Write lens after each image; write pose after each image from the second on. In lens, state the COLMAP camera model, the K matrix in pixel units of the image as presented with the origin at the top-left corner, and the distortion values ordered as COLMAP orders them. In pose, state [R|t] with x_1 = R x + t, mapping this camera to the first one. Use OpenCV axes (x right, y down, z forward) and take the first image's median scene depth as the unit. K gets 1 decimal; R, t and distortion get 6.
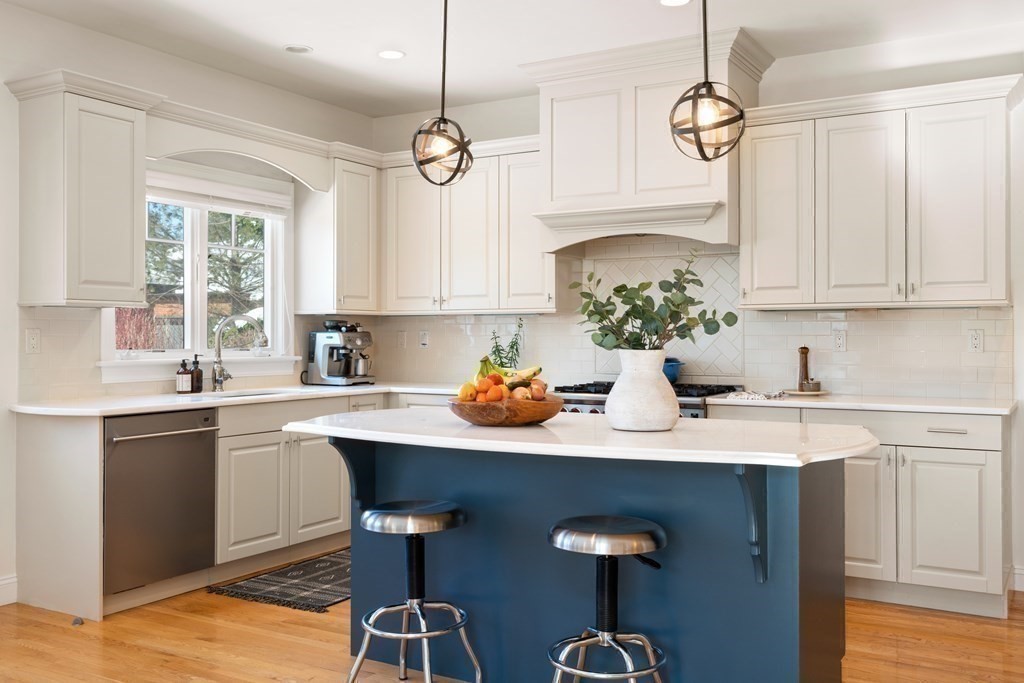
lens RADIAL K [[961.9, 0, 513.7], [0, 961.9, 339.7], [0, 0, 1]] dist [0.063451, 0.000000]
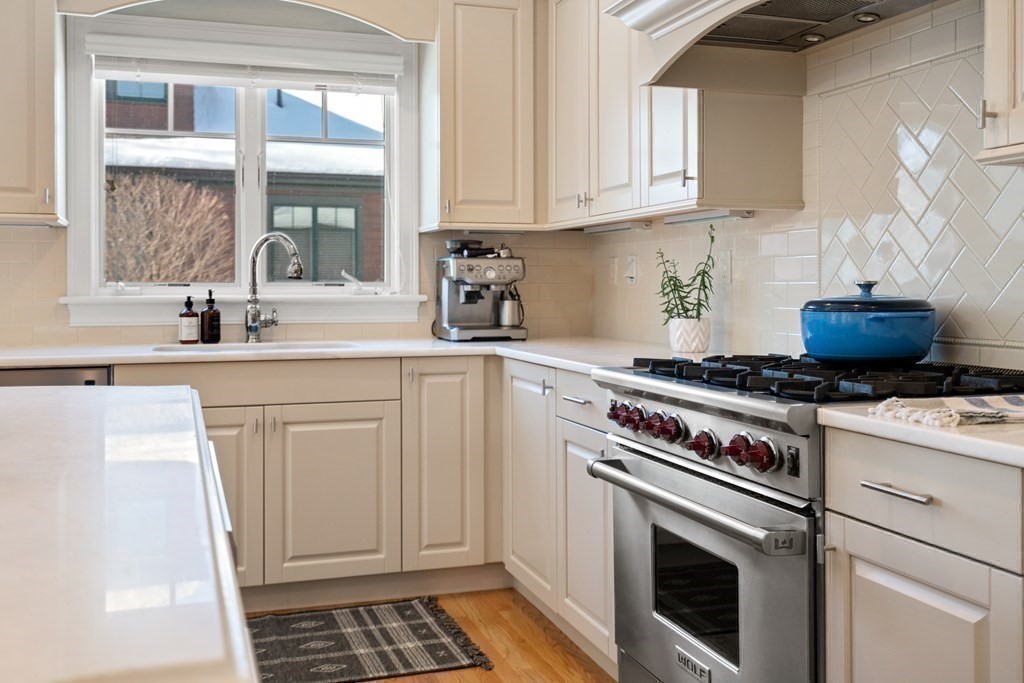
lens RADIAL K [[1046.4, 0, 509.3], [0, 1046.4, 289.9], [0, 0, 1]] dist [0.023998, 0.000000]
pose [[0.750474, 0.001931, -0.660897, 0.342876], [-0.000095, 0.999996, 0.002814, 0.013019], [0.660899, -0.002049, 0.750472, 0.560132]]
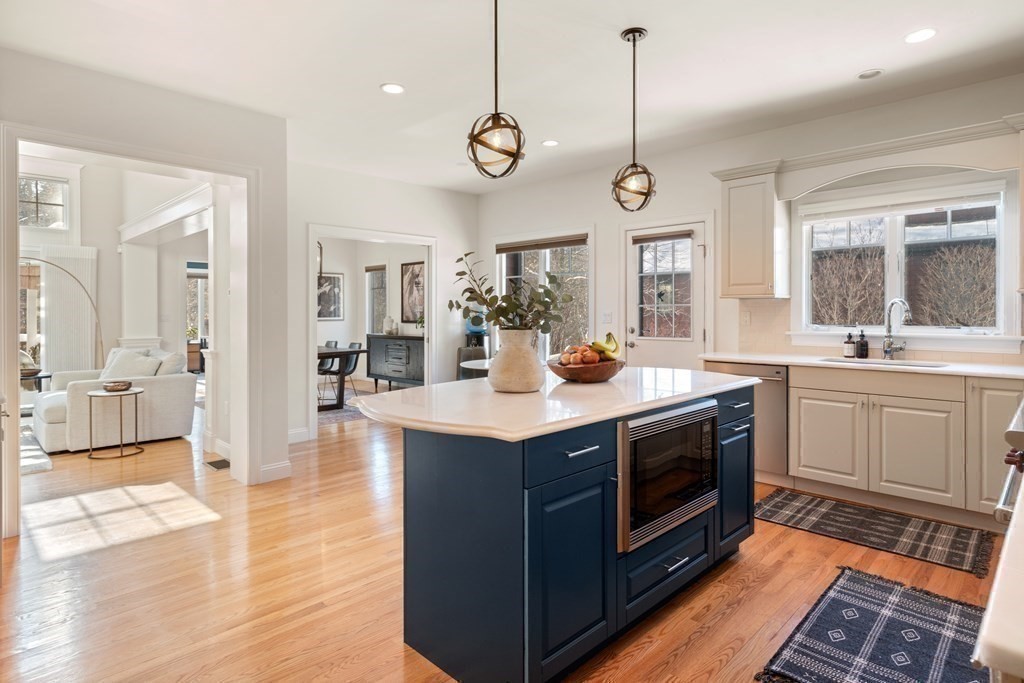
lens RADIAL K [[552.1, 0, 508.8], [0, 552.1, 318.6], [0, 0, 1]] dist [-0.007368, -0.000521]
pose [[-0.252840, 0.008298, -0.967473, 0.520392], [-0.002415, 0.999955, 0.009207, -0.005576], [0.967505, 0.004664, -0.252809, 0.713335]]
